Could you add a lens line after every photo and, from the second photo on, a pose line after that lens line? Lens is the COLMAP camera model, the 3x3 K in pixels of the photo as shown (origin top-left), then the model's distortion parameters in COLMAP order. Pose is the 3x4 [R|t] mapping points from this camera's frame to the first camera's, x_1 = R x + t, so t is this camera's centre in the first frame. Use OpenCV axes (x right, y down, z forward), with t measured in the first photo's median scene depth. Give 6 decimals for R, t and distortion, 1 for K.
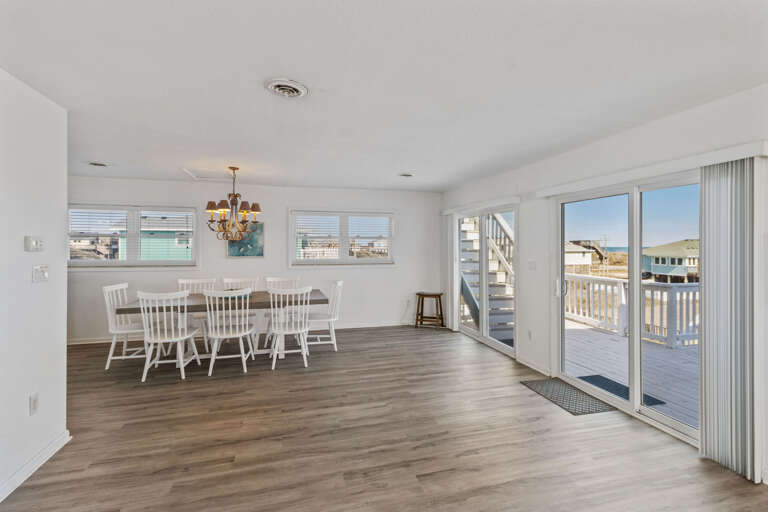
lens RADIAL K [[358.0, 0, 386.0], [0, 358.0, 248.7], [0, 0, 1]] dist [0.005151, 0.000909]
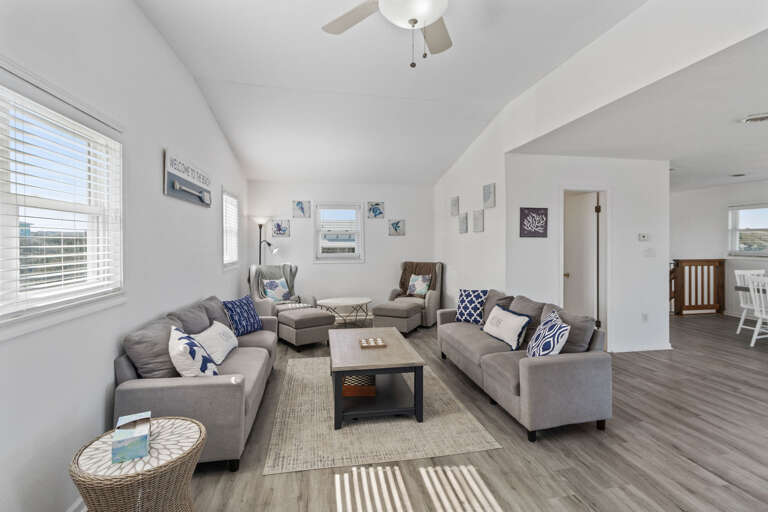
lens RADIAL K [[358.0, 0, 383.2], [0, 358.0, 248.5], [0, 0, 1]] dist [0.005151, 0.000909]
pose [[-0.100095, 0.012798, -0.994896, 0.559726], [0.000969, 0.999918, 0.012765, 0.008007], [0.994977, 0.000314, -0.100099, -0.122137]]
